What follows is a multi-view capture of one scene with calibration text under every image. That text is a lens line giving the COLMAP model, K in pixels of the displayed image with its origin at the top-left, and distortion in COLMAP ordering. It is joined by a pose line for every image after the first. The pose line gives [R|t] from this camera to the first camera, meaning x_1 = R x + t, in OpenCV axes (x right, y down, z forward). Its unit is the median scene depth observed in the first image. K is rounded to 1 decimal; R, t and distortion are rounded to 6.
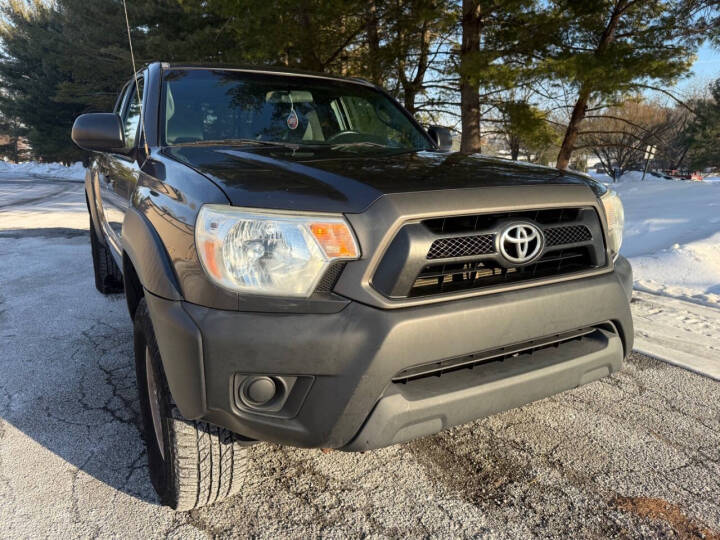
lens RADIAL K [[507.8, 0, 358.0], [0, 507.8, 271.7], [0, 0, 1]] dist [0.045195, -0.067000]
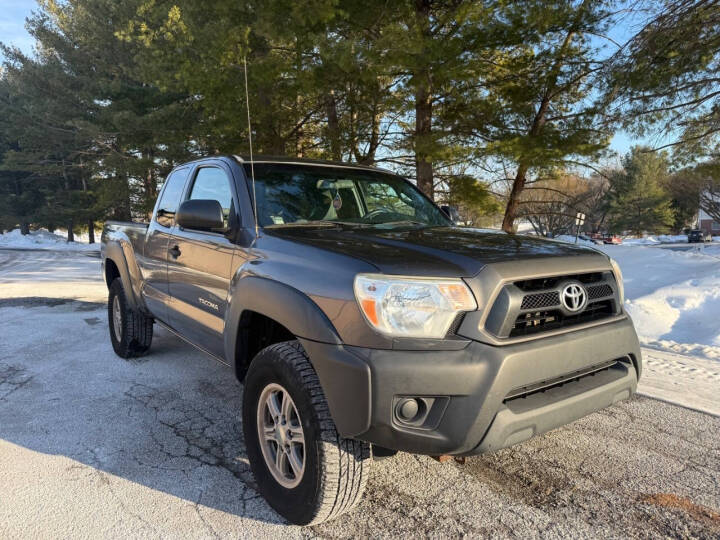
lens RADIAL K [[501.0, 0, 361.7], [0, 501.0, 272.8], [0, 0, 1]] dist [0.062287, -0.081537]
pose [[0.993578, -0.015314, 0.112105, -0.335666], [0.028857, 0.992331, -0.120195, 0.021626], [-0.109405, 0.122658, 0.986400, -0.253684]]
